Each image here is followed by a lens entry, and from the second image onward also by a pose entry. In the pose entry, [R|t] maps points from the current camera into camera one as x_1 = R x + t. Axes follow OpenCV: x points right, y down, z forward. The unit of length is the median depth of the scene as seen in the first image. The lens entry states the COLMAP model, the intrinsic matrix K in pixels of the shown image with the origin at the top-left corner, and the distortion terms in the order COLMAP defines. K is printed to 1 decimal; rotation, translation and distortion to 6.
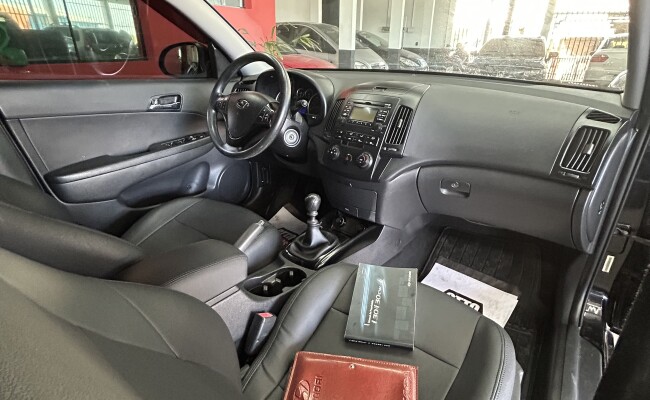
lens RADIAL K [[350.3, 0, 325.0], [0, 350.3, 200.0], [0, 0, 1]] dist [-0.000678, 0.000288]
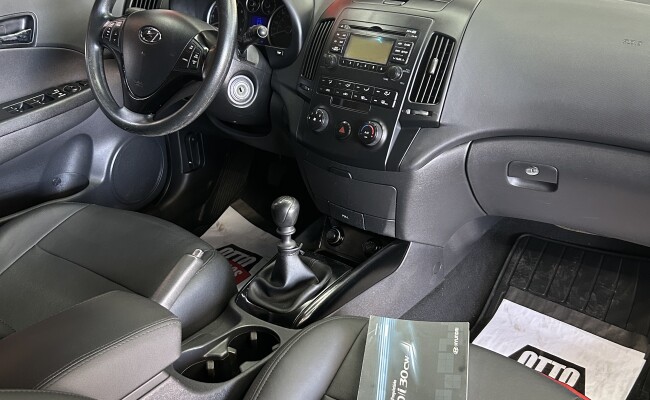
lens RADIAL K [[656.2, 0, 322.0], [0, 656.2, 208.7], [0, 0, 1]] dist [0.066844, -0.137765]
pose [[0.998783, -0.040357, 0.028337, -0.004952], [0.038490, 0.997232, 0.063608, -0.057290], [-0.030826, -0.062439, 0.997573, -0.065412]]
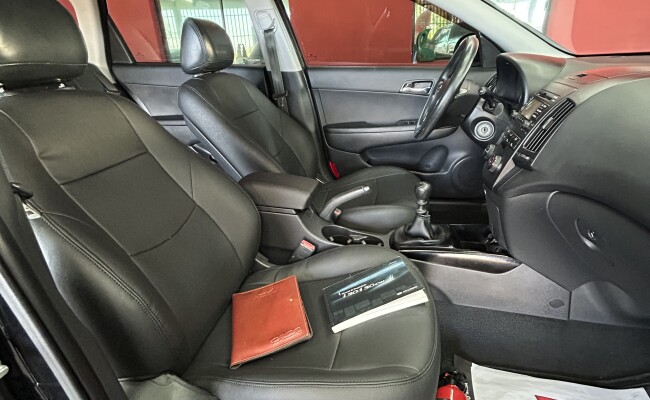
lens RADIAL K [[350.3, 0, 325.0], [0, 350.3, 200.0], [0, 0, 1]] dist [-0.000678, 0.000288]
pose [[0.401759, 0.317145, -0.859074, 0.625717], [-0.314924, 0.928746, 0.195587, -0.065663], [0.859891, 0.191964, 0.473009, 0.284315]]
